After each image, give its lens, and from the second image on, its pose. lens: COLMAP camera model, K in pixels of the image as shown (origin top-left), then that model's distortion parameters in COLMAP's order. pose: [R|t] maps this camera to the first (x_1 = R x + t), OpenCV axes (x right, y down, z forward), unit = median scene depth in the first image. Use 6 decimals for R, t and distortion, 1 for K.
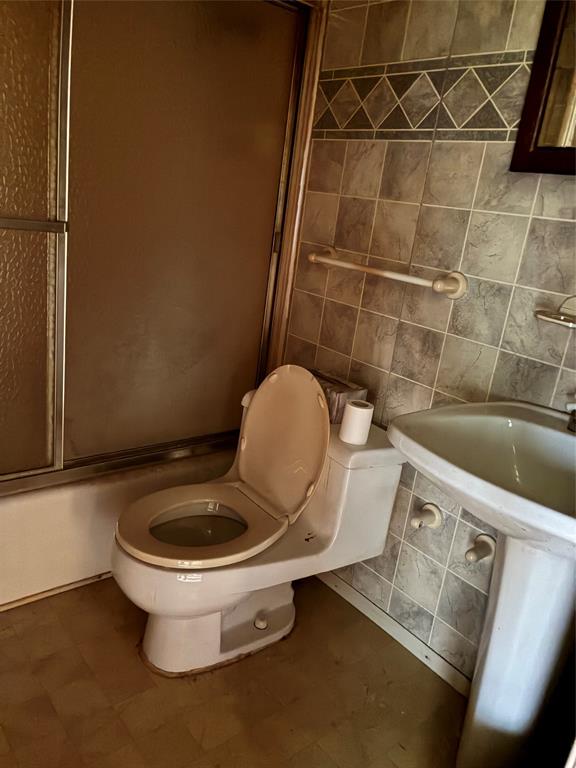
lens RADIAL K [[599.4, 0, 288.0], [0, 599.4, 384.0], [0, 0, 1]] dist [0.034917, -0.068401]
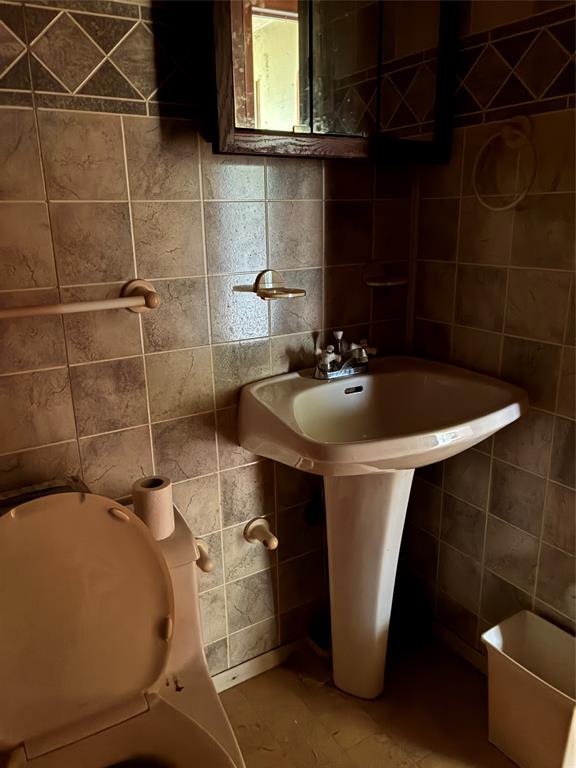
lens RADIAL K [[599.4, 0, 288.0], [0, 599.4, 384.0], [0, 0, 1]] dist [0.034917, -0.068401]
pose [[0.097873, -0.391827, 0.914818, -0.491949], [0.317190, 0.883574, 0.344510, -0.276750], [-0.943298, 0.256453, 0.210762, 0.677924]]
